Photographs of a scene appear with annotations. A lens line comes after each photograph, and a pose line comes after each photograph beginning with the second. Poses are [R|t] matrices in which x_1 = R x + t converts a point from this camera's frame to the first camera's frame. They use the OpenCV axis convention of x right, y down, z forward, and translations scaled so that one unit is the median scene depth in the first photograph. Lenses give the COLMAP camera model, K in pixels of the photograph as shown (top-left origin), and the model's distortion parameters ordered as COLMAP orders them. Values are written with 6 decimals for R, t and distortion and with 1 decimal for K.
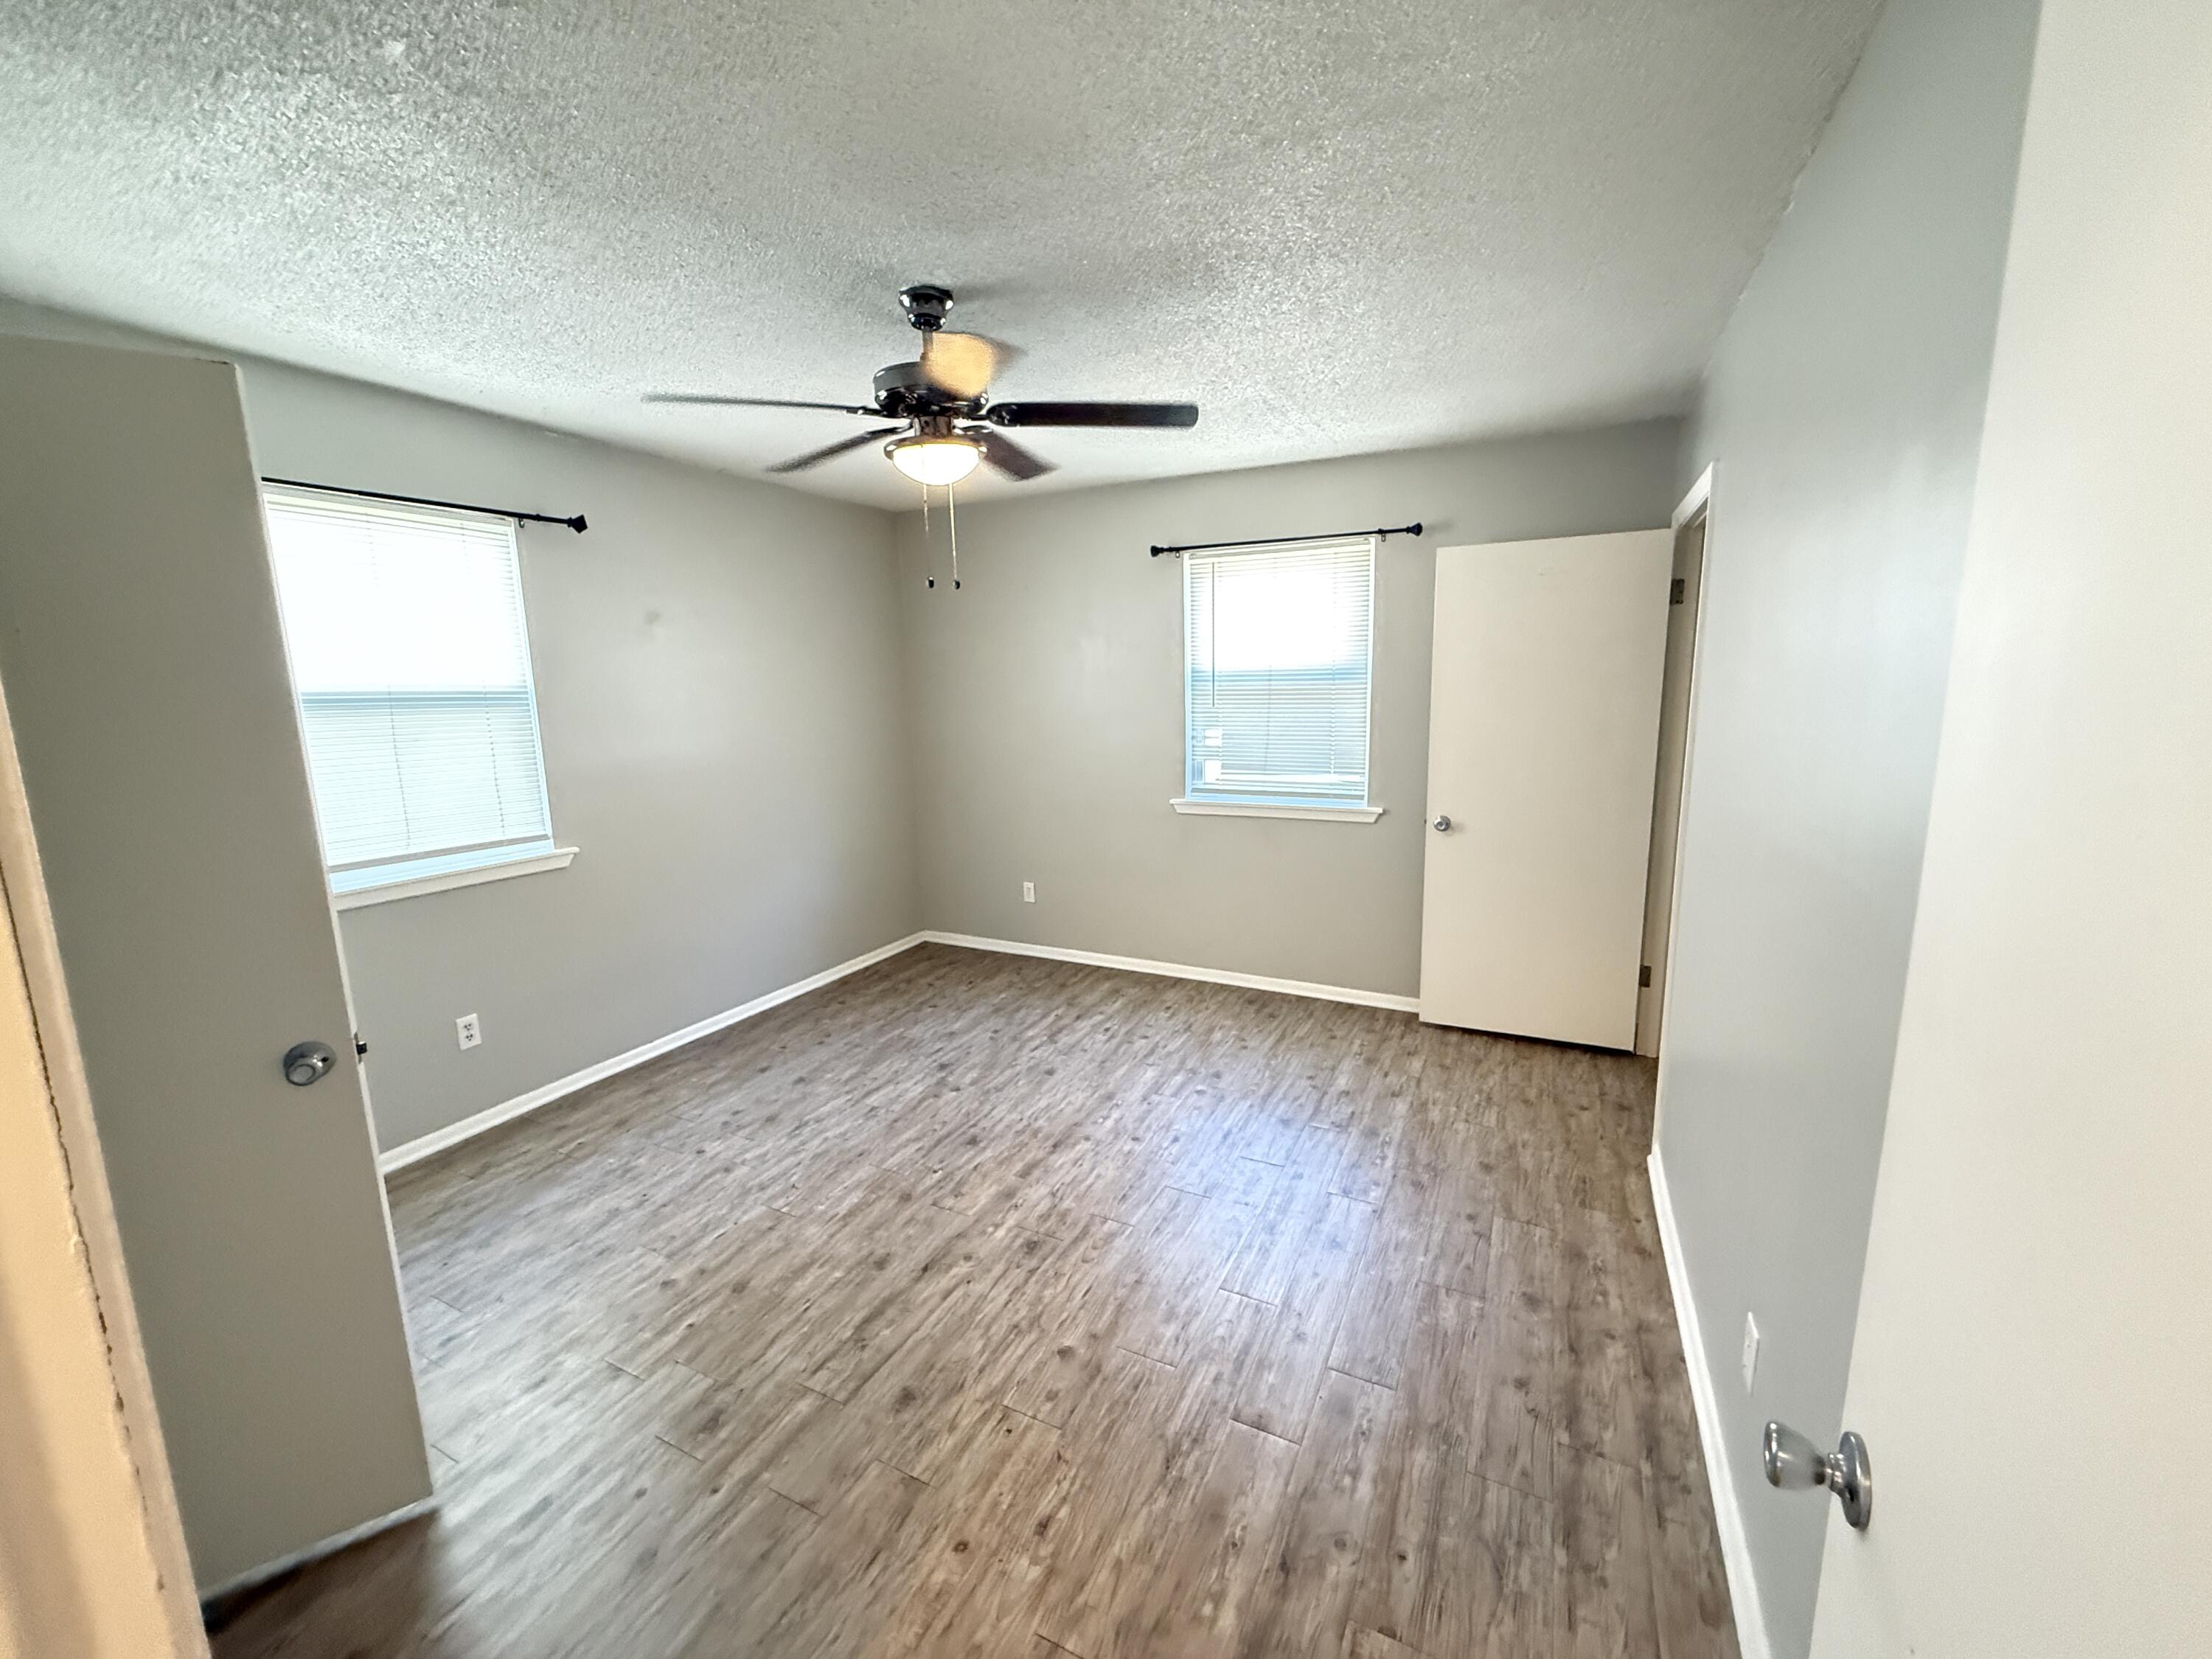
lens RADIAL K [[882.5, 0, 1104.0], [0, 882.5, 827.7], [0, 0, 1]] dist [-0.000830, 0.000116]
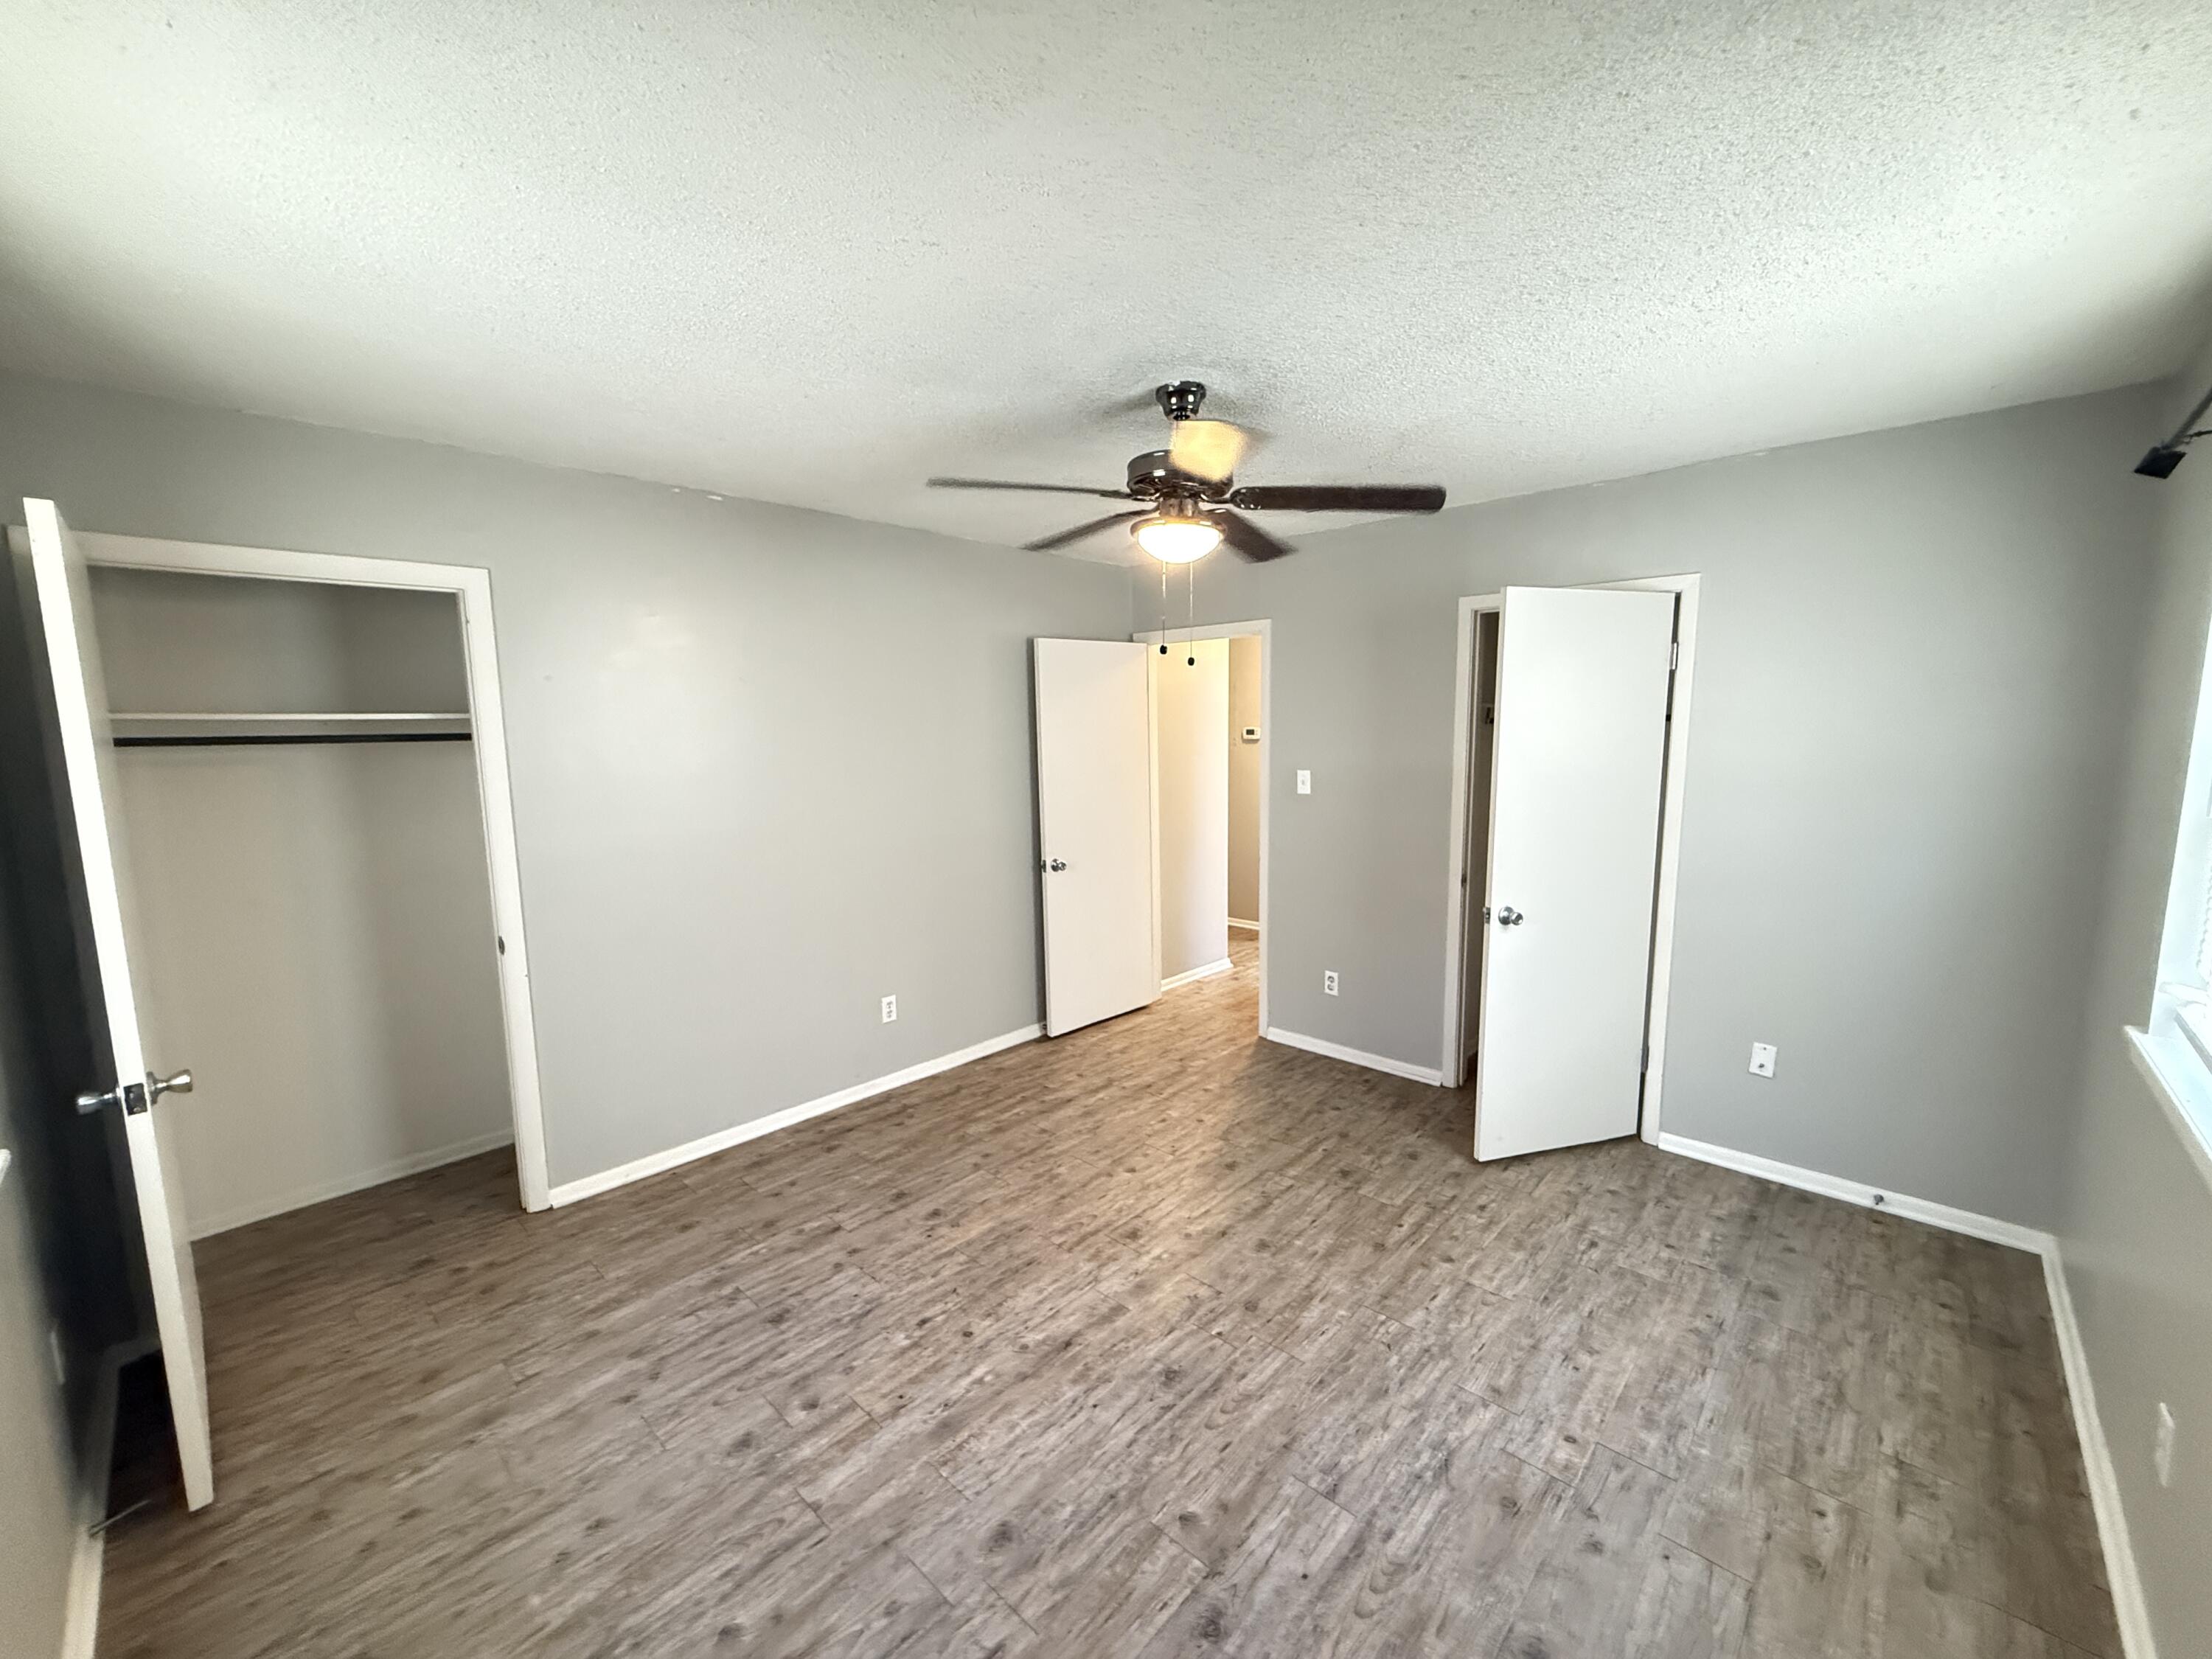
lens RADIAL K [[882.5, 0, 1105.1], [0, 882.5, 826.5], [0, 0, 1]] dist [-0.000830, 0.000116]
pose [[-0.957998, -0.003236, 0.286757, -0.339314], [0.078028, 0.959270, 0.271501, -0.315871], [-0.275956, 0.282473, -0.918726, 1.732859]]
